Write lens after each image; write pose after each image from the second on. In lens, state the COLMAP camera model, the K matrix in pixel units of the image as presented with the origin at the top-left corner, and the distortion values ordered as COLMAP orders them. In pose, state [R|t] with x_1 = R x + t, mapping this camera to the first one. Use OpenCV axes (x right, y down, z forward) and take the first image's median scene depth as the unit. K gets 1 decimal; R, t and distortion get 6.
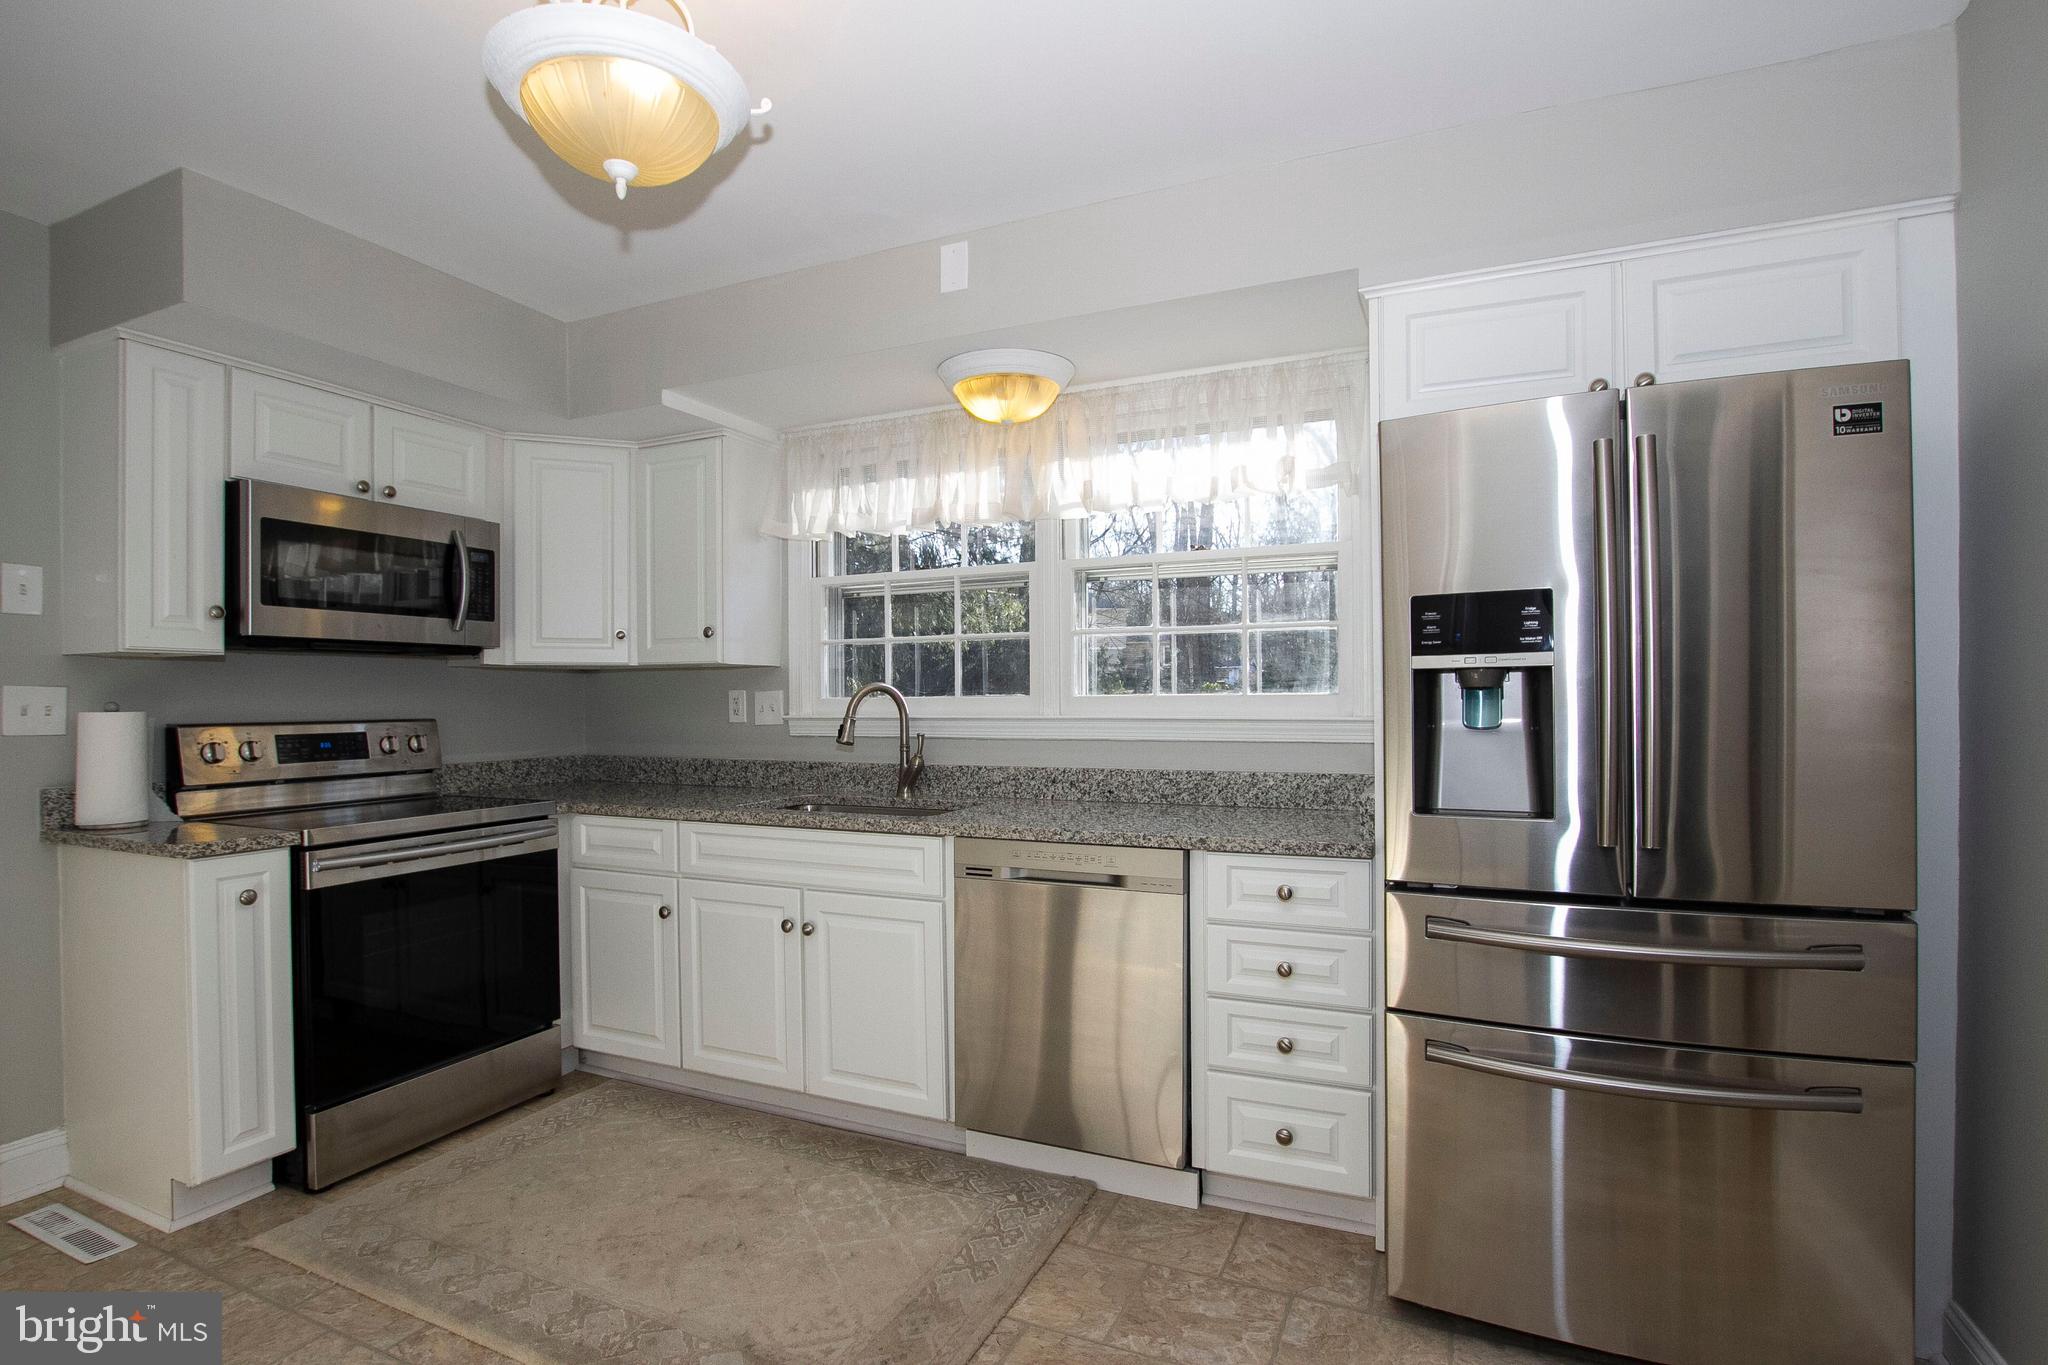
lens RADIAL K [[996.6, 0, 1028.3], [0, 996.6, 692.9], [0, 0, 1]] dist [-0.025206, 0.001565]
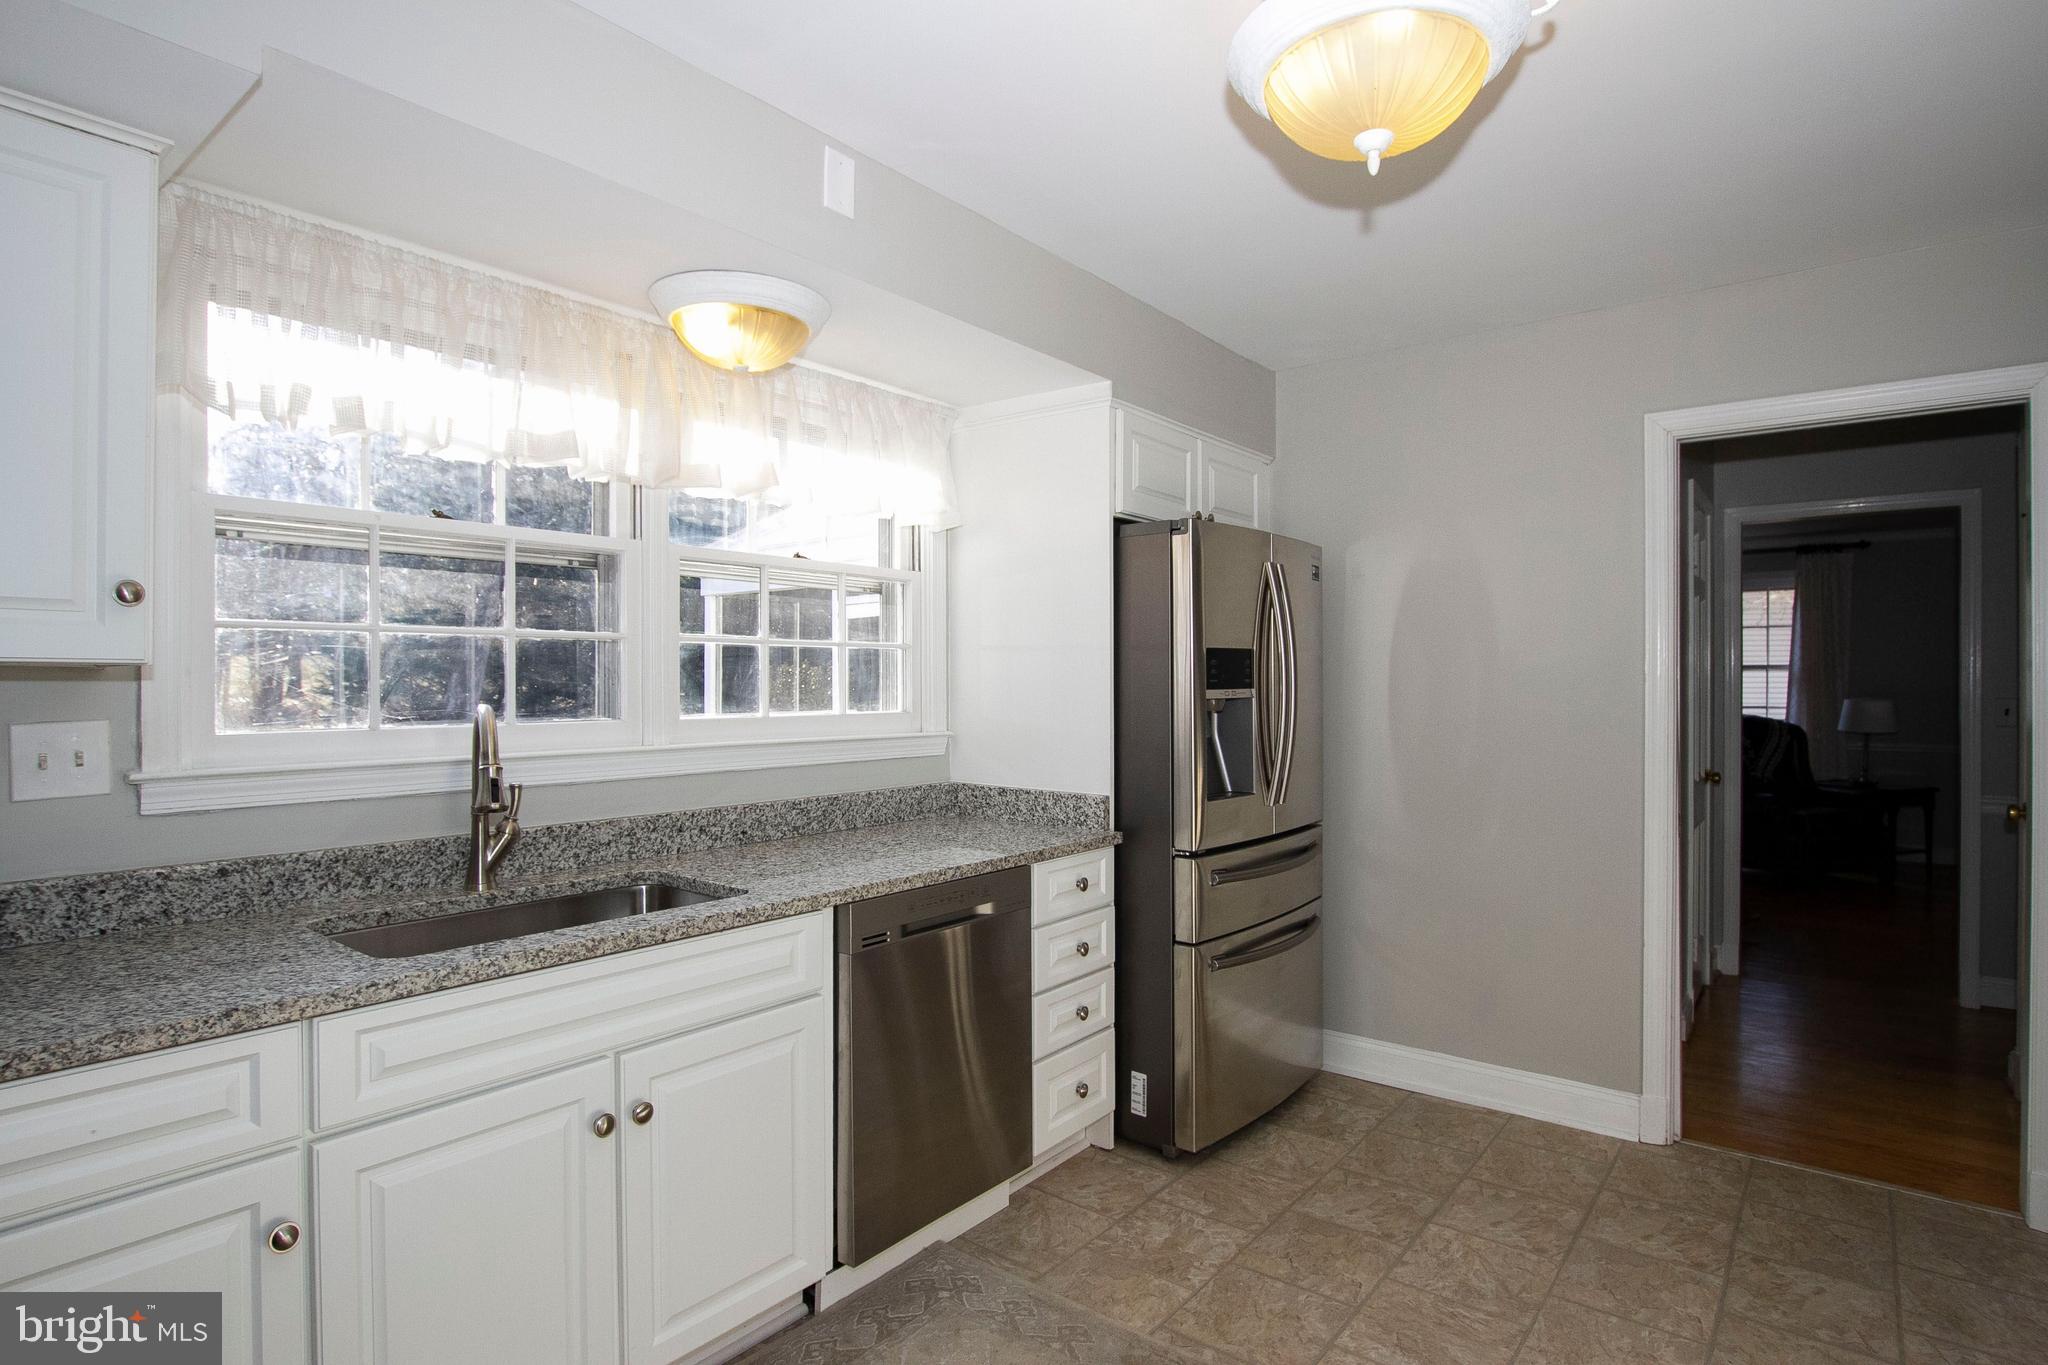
lens RADIAL K [[1065.5, 0, 991.3], [0, 1065.5, 676.7], [0, 0, 1]] dist [-0.015889, 0.000345]
pose [[0.258250, 0.011579, 0.966009, -0.795737], [-0.005469, 0.999930, -0.010523, -0.025711], [-0.966063, -0.002565, 0.258296, 0.617351]]
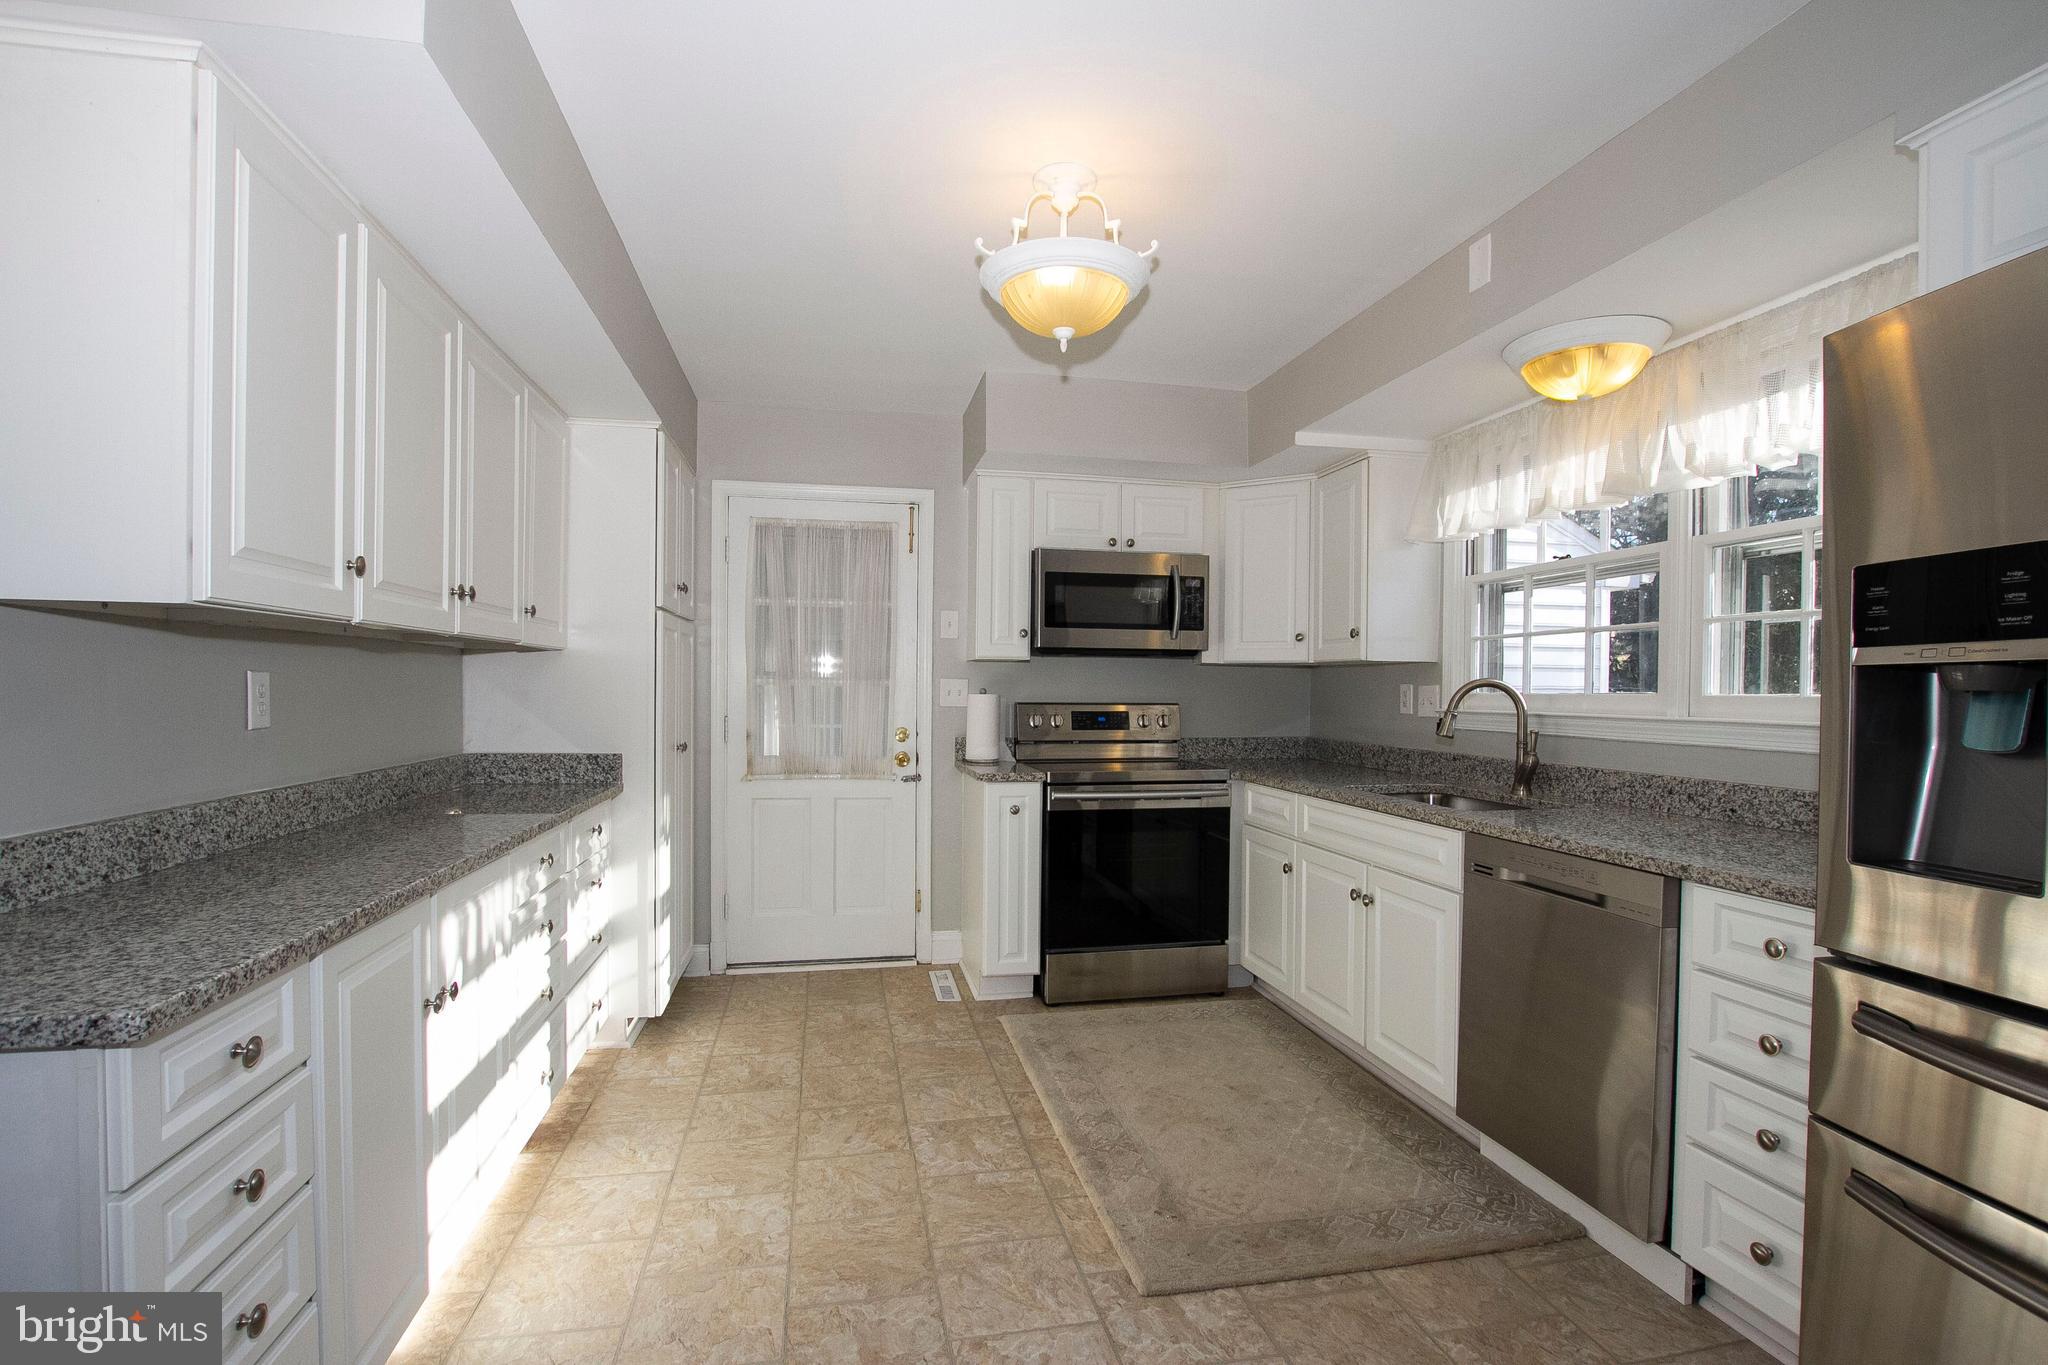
lens RADIAL K [[957.1, 0, 1022.3], [0, 957.1, 687.4], [0, 0, 1]] dist [-0.022568, 0.000081]
pose [[0.589415, 0.011364, -0.807751, 0.400969], [-0.008129, 0.999934, 0.008136, -0.005430], [0.807790, 0.001771, 0.589468, 0.060985]]
